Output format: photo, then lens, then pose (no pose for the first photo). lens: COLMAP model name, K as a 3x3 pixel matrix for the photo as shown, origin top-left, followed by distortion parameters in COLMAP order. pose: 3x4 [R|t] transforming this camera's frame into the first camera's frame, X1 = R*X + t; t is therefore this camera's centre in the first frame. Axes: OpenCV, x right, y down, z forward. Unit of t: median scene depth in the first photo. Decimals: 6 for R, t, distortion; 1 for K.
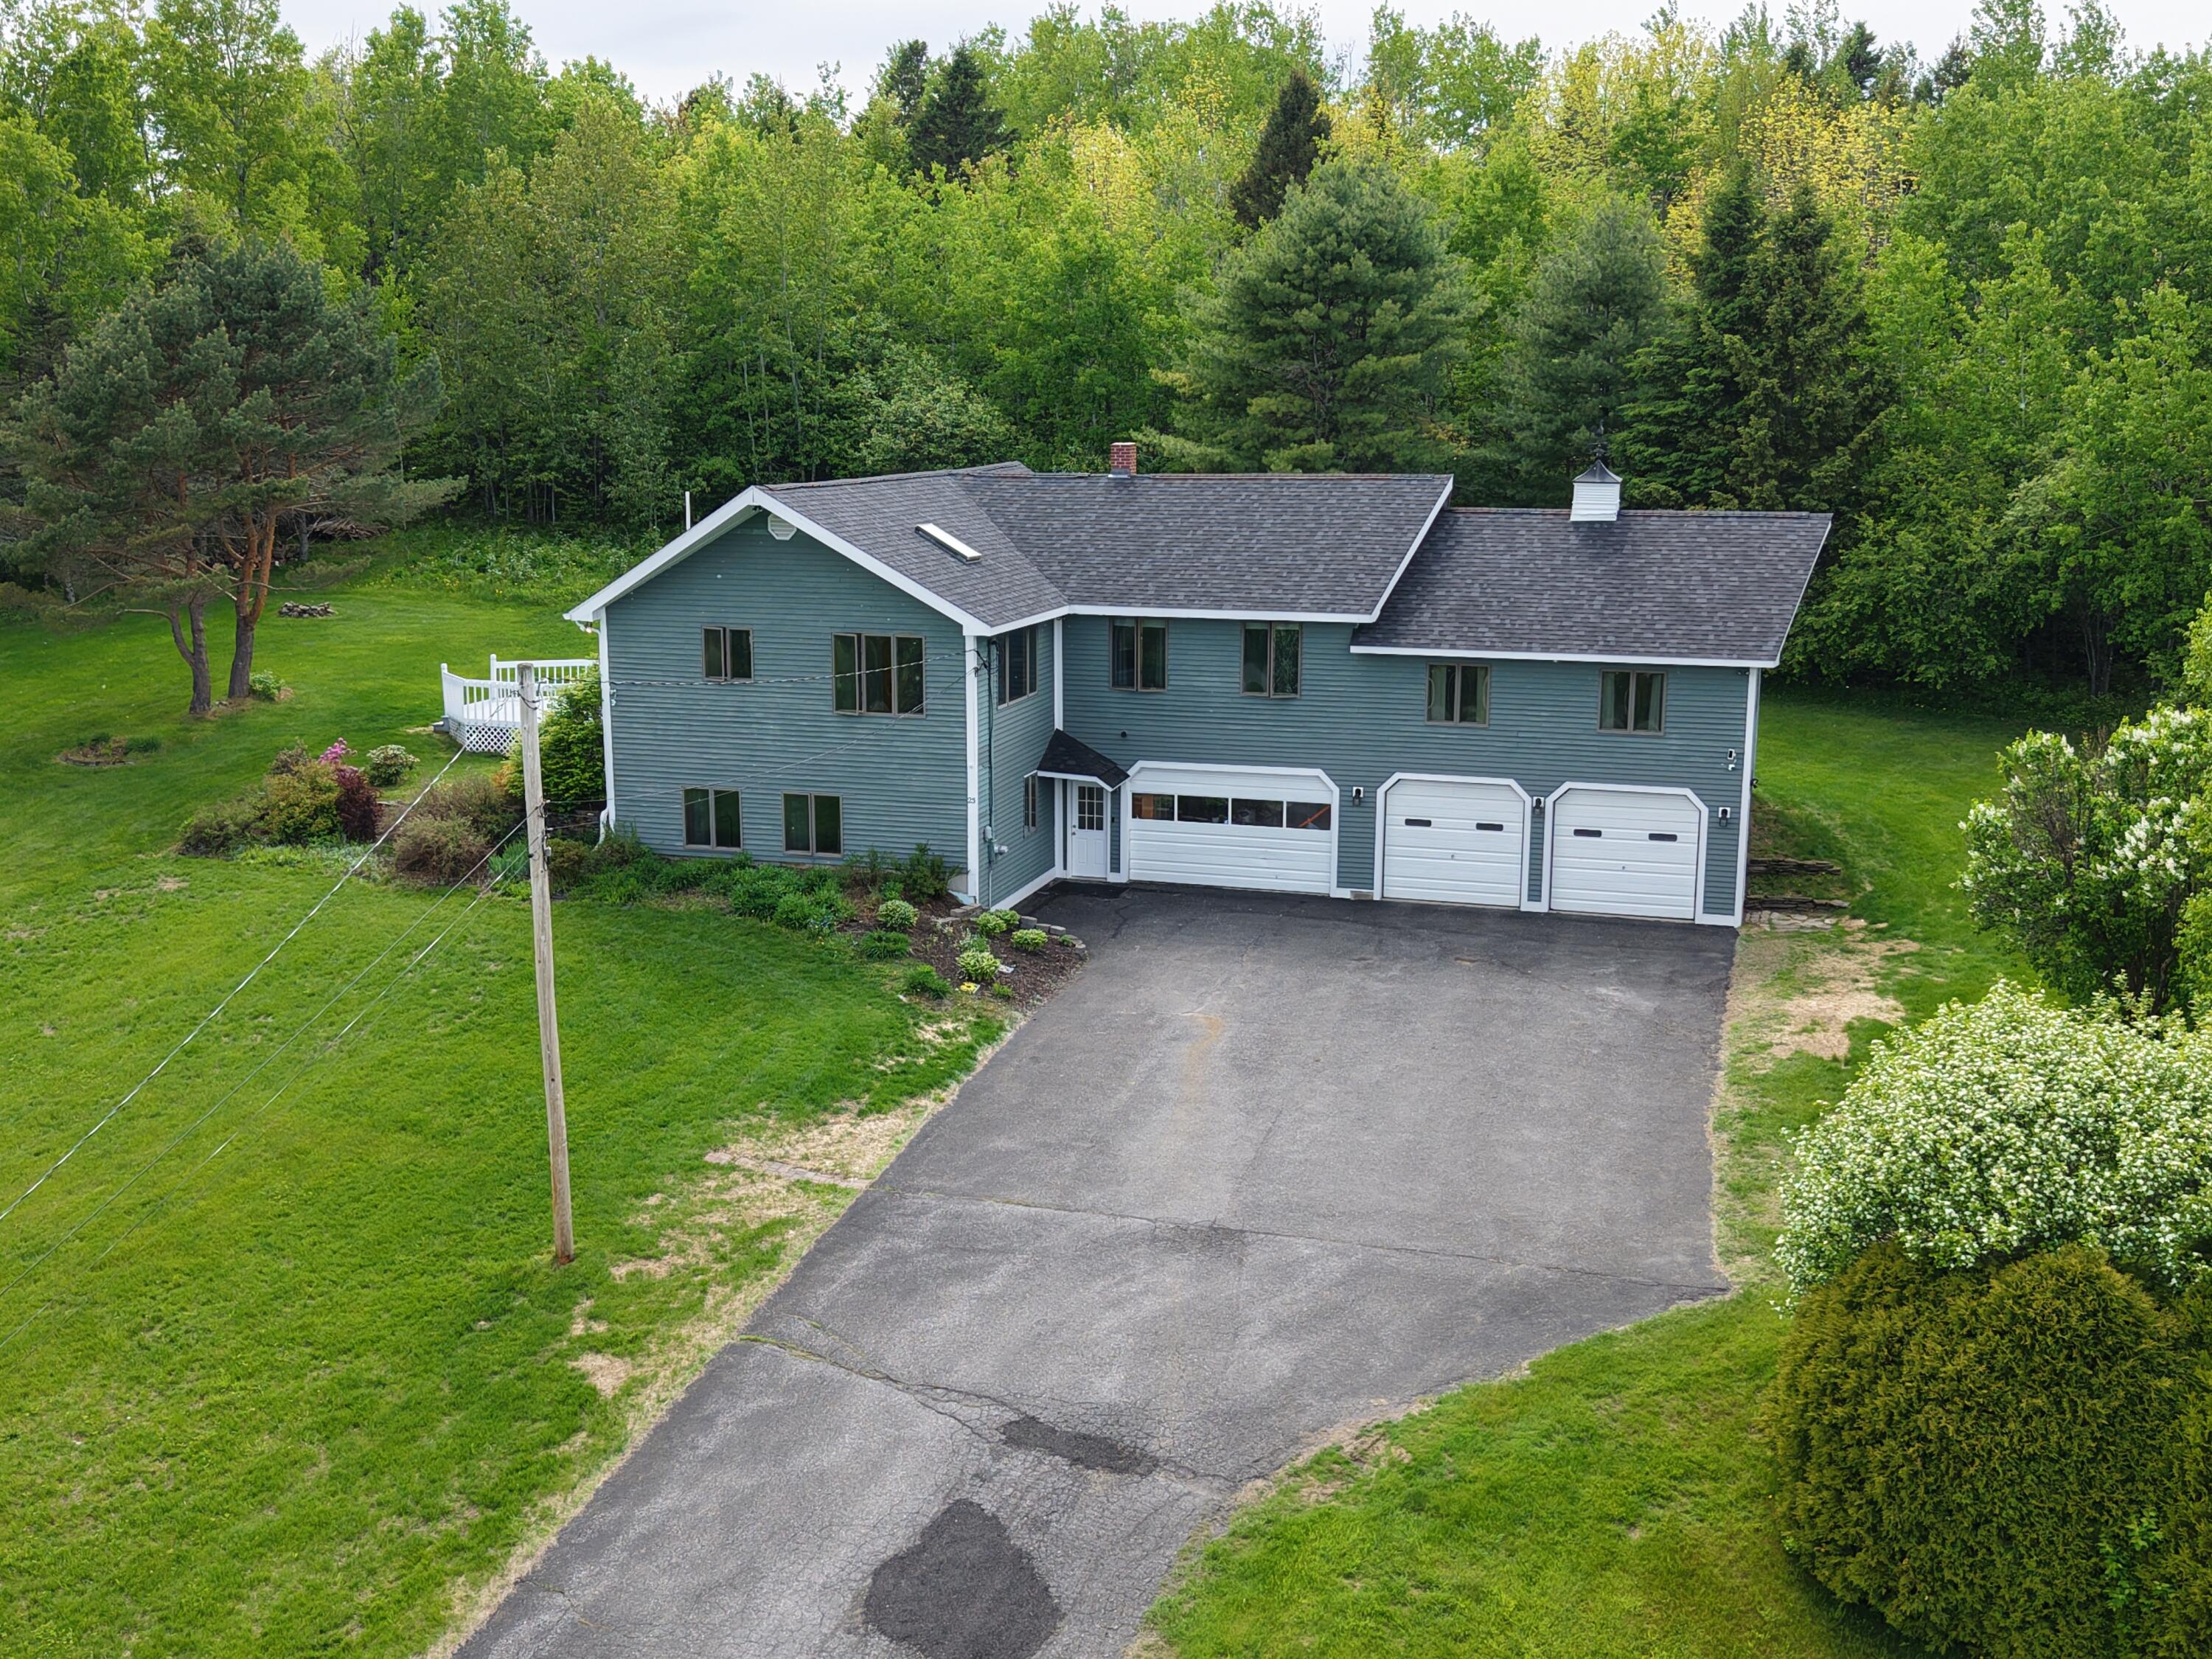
lens RADIAL K [[2271.6, 0, 1106.0], [0, 2271.6, 829.5], [0, 0, 1]] dist [0.192557, -0.535409]
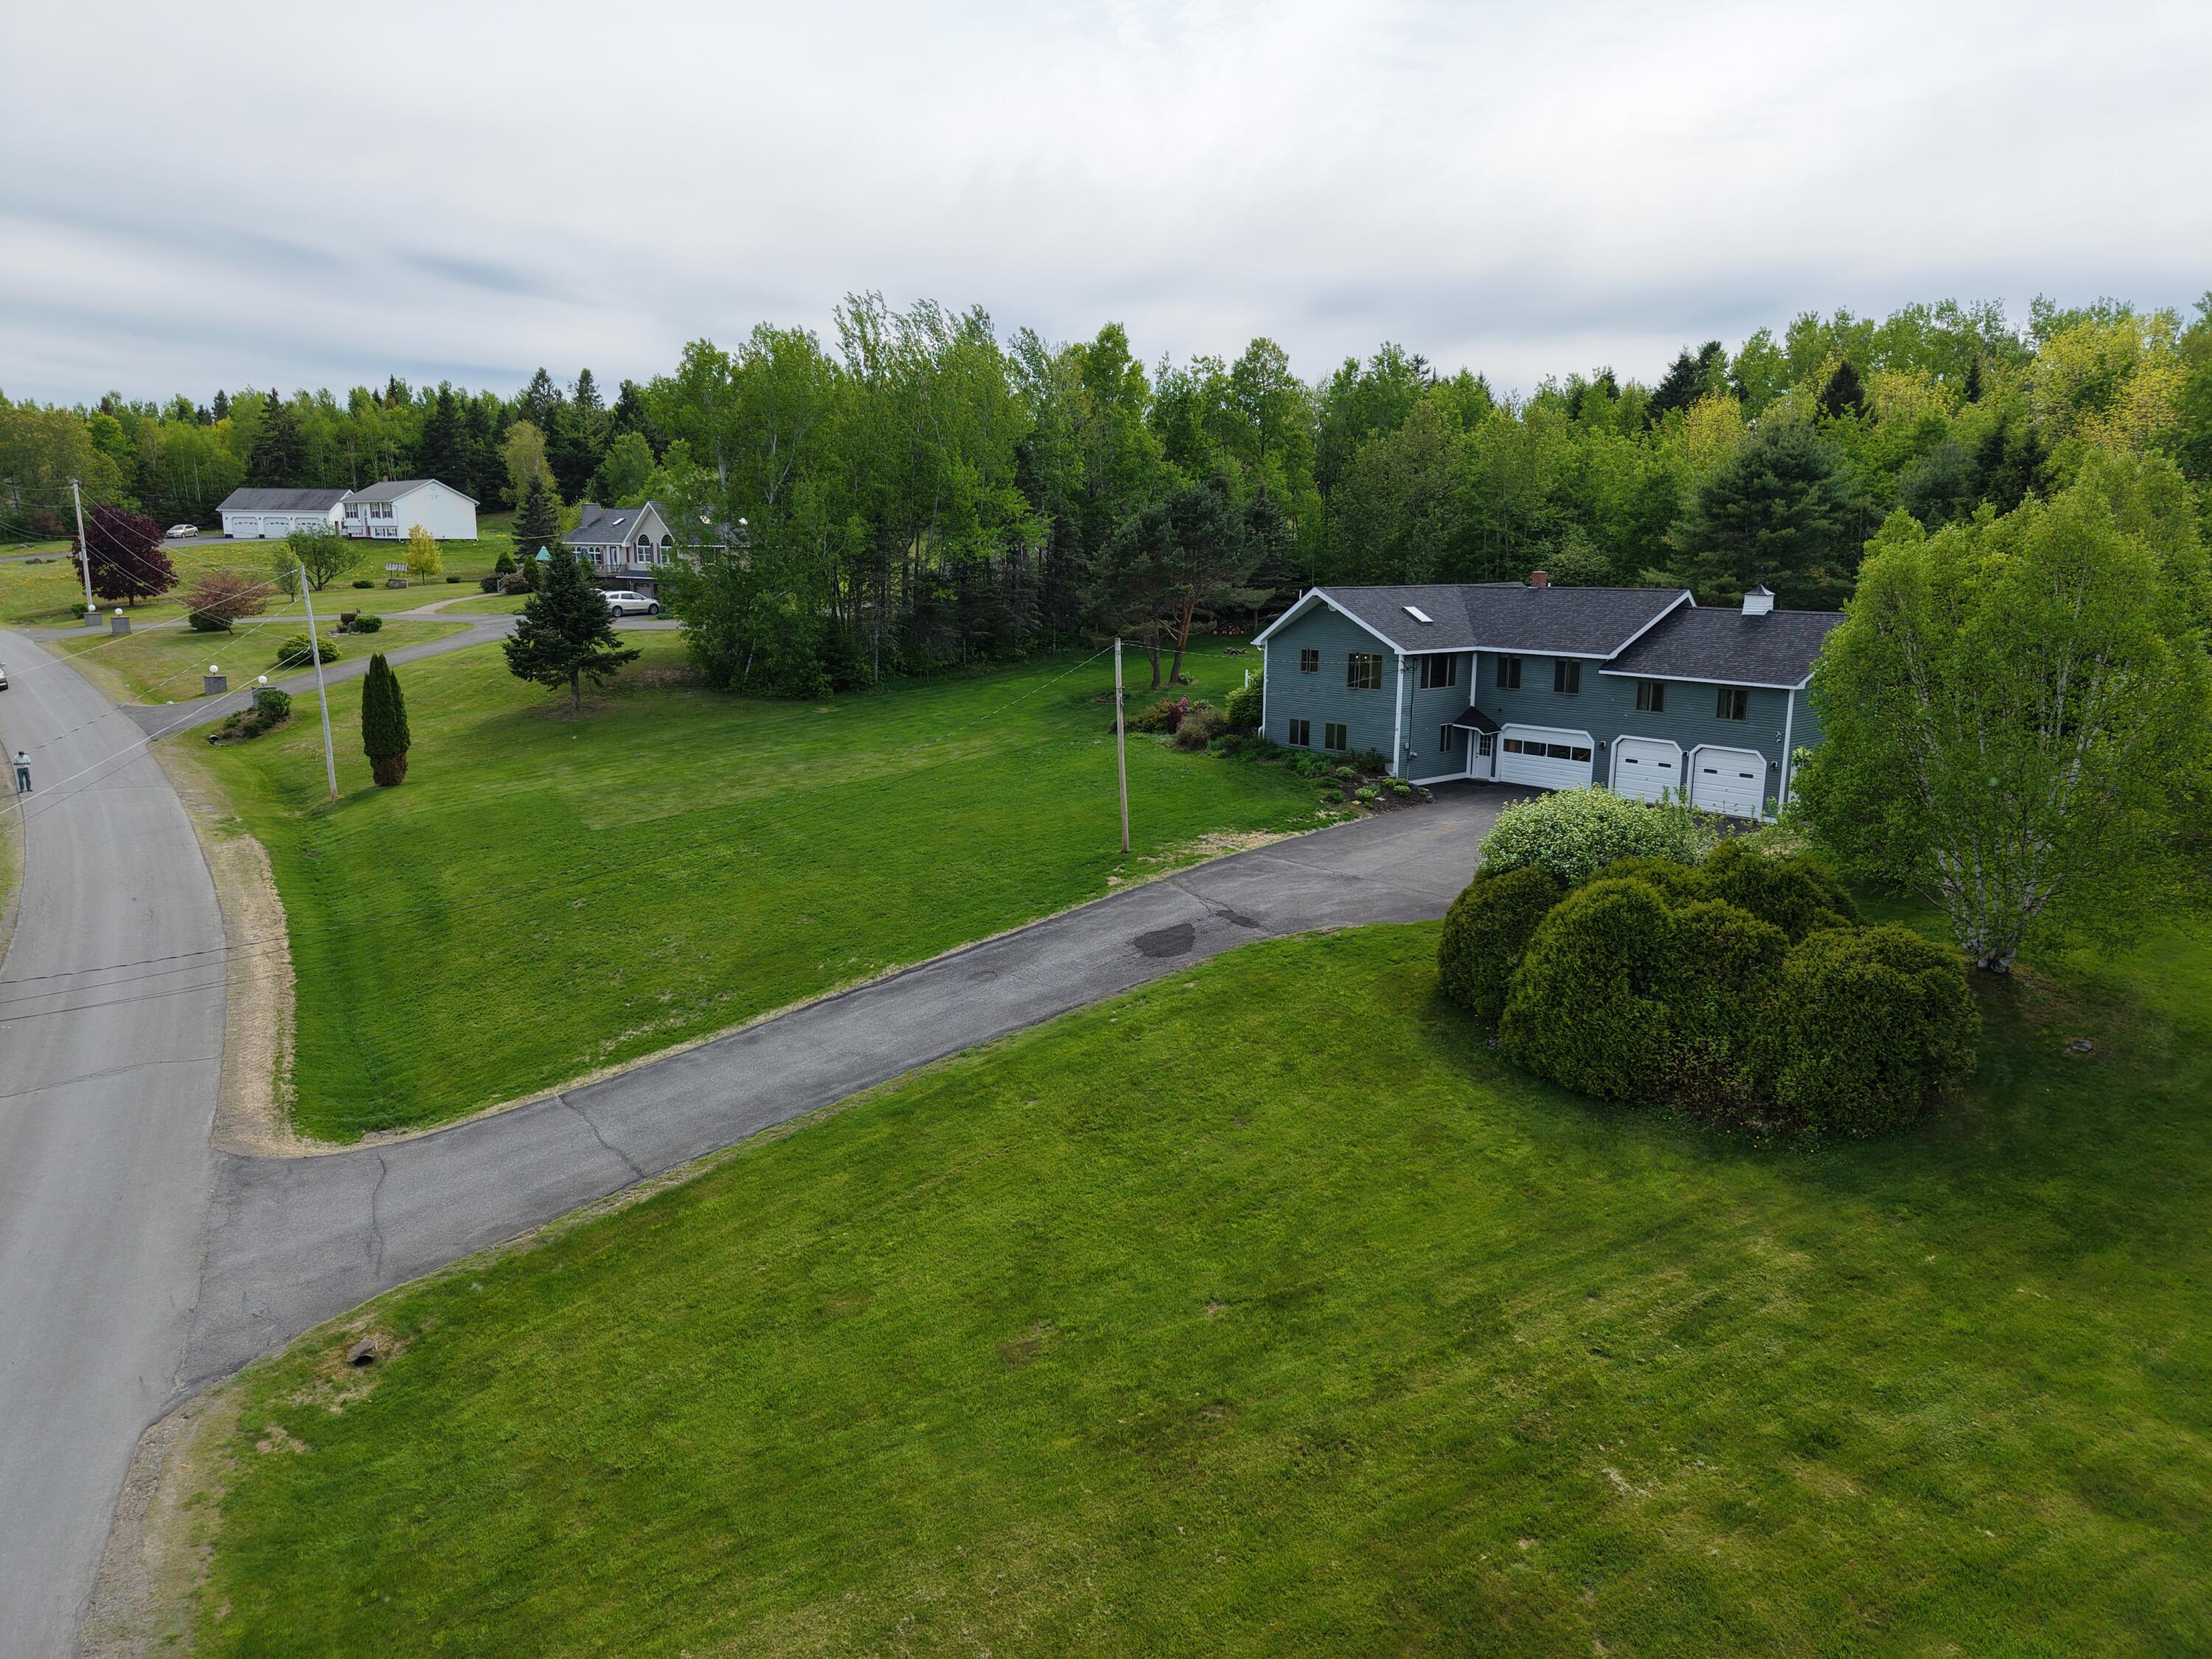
lens RADIAL K [[1459.5, 0, 1052.1], [0, 1459.5, 874.4], [0, 0, 1]] dist [0.006936, -0.115325]
pose [[0.824552, 0.120586, -0.552787, 0.442196], [-0.105322, 0.992660, 0.059440, 0.074241], [0.555897, 0.009209, 0.831200, -0.350320]]
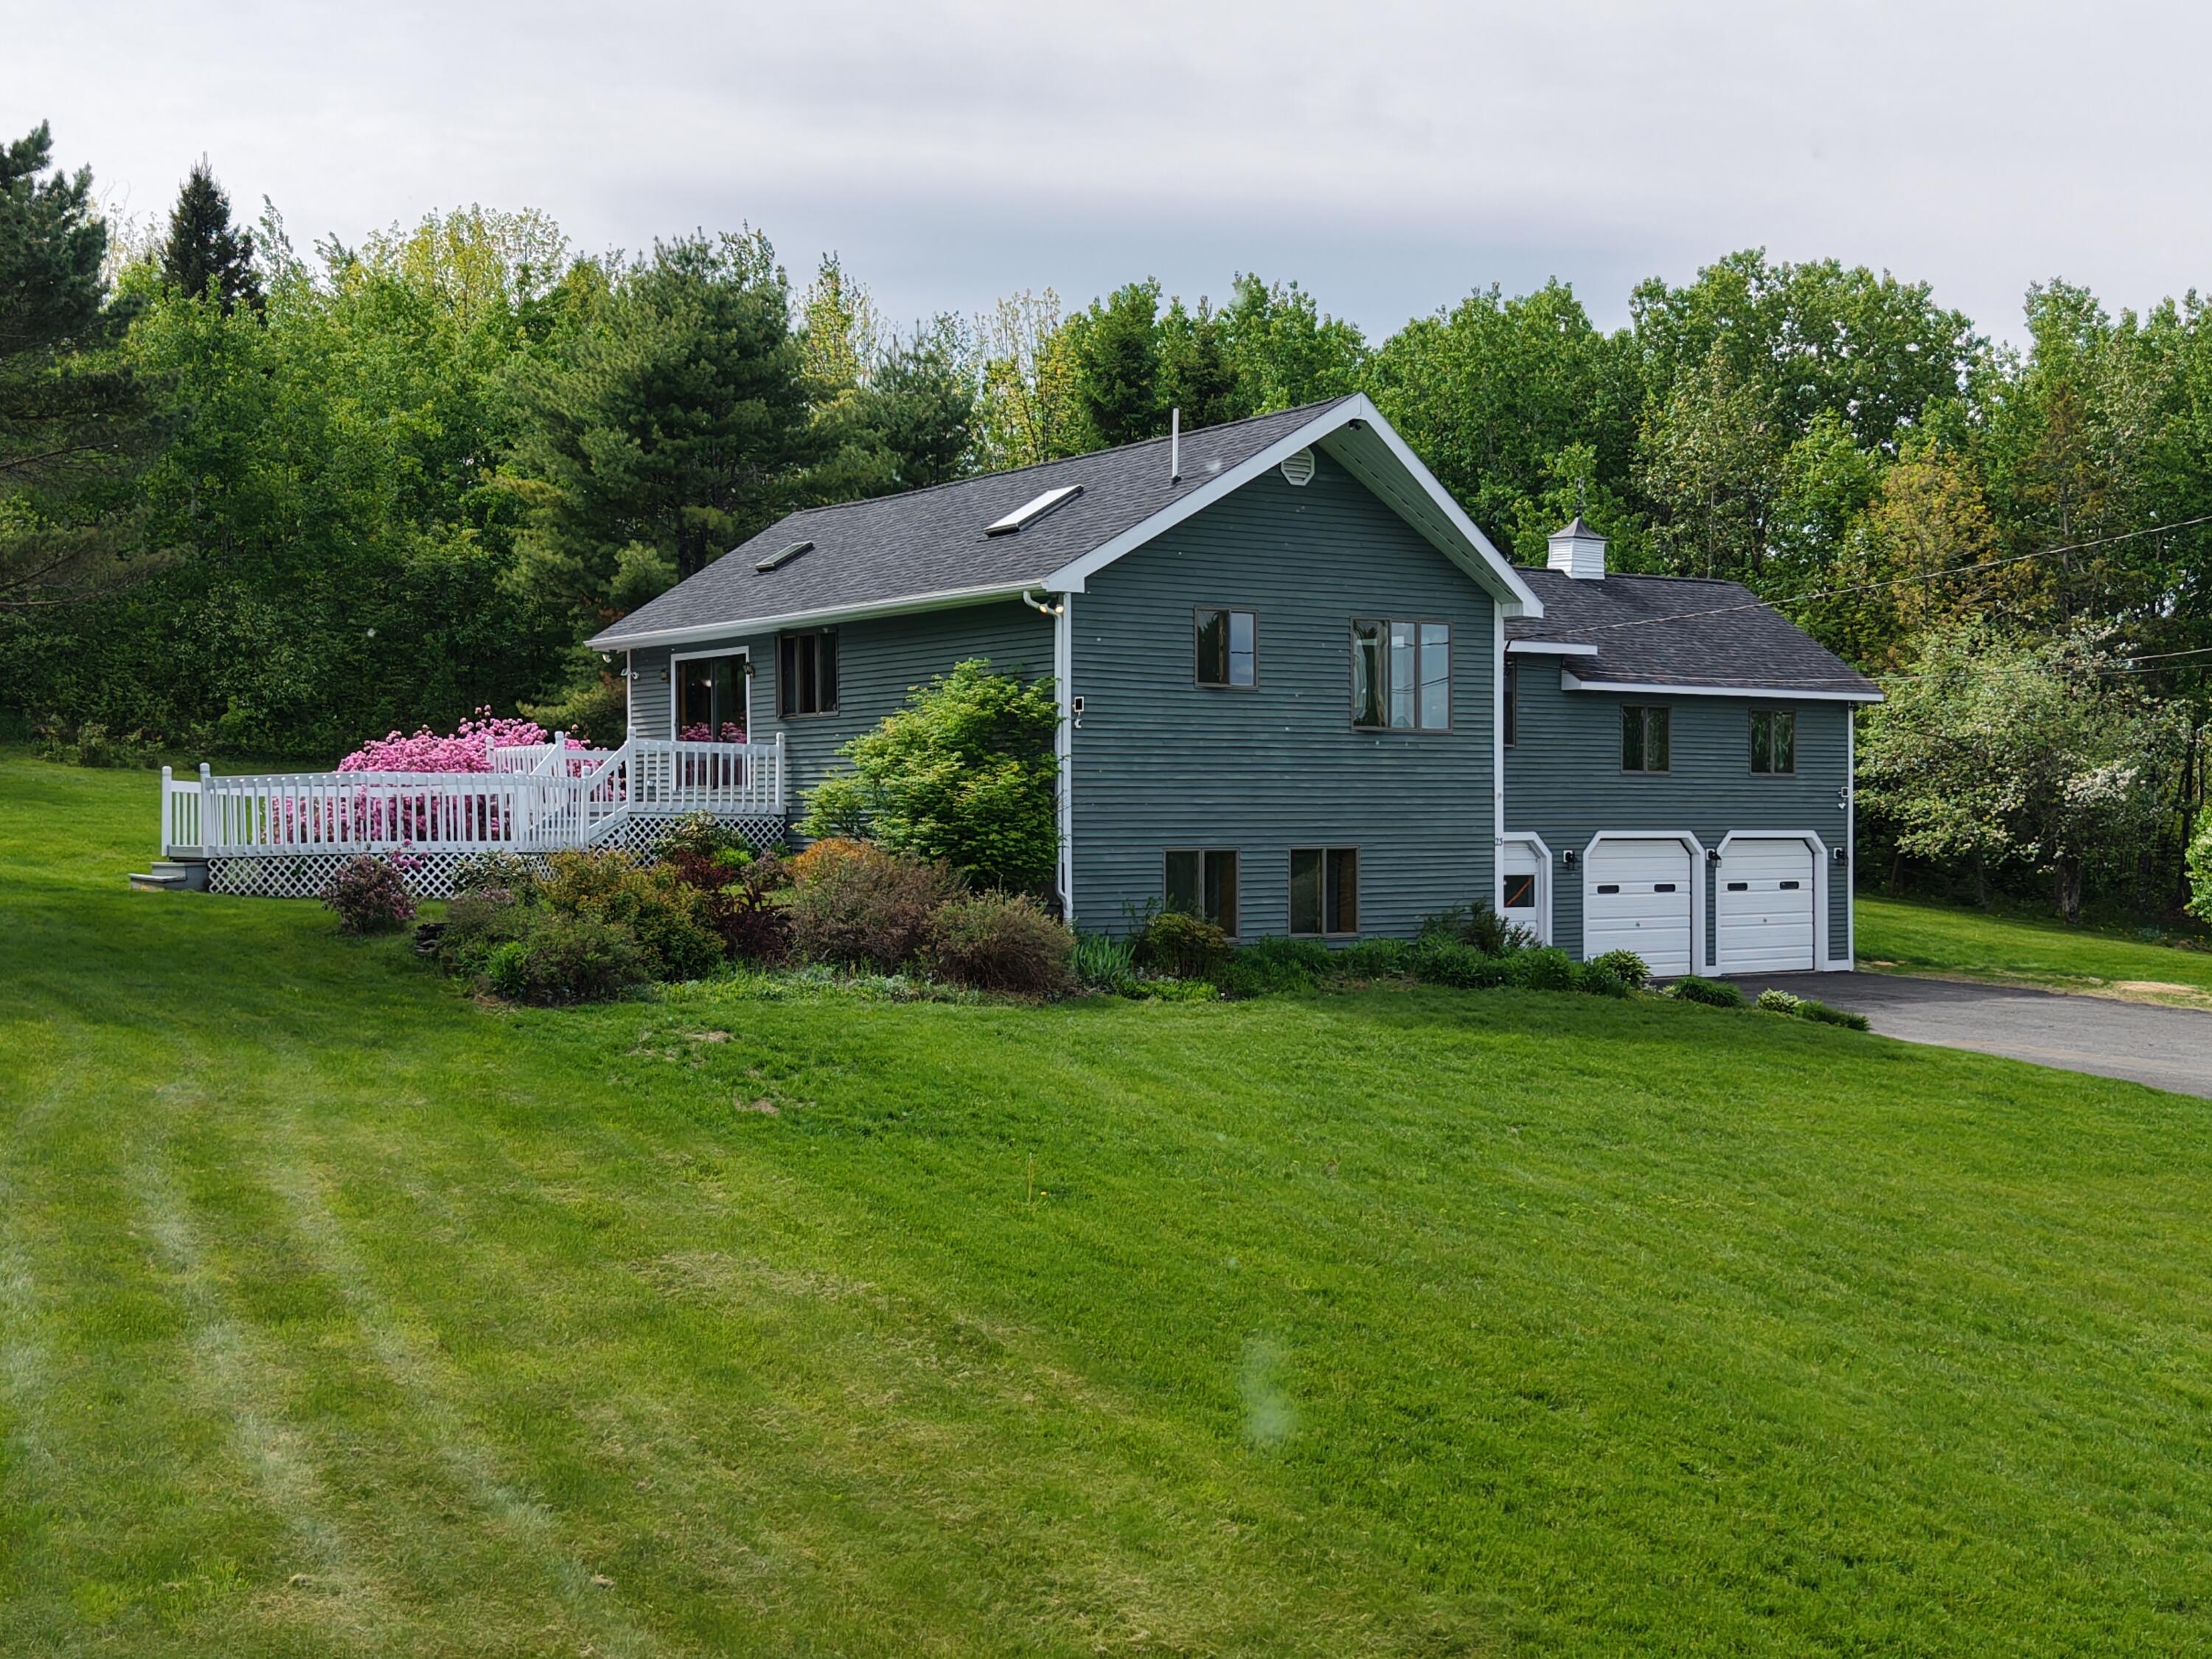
lens RADIAL K [[2436.4, 0, 1106.0], [0, 2436.4, 829.5], [0, 0, 1]] dist [0.203650, -0.670679]
pose [[0.629976, -0.007015, 0.776583, -0.728336], [0.155696, 0.980799, -0.117443, 0.055879], [-0.760848, 0.194897, 0.618972, 0.564625]]
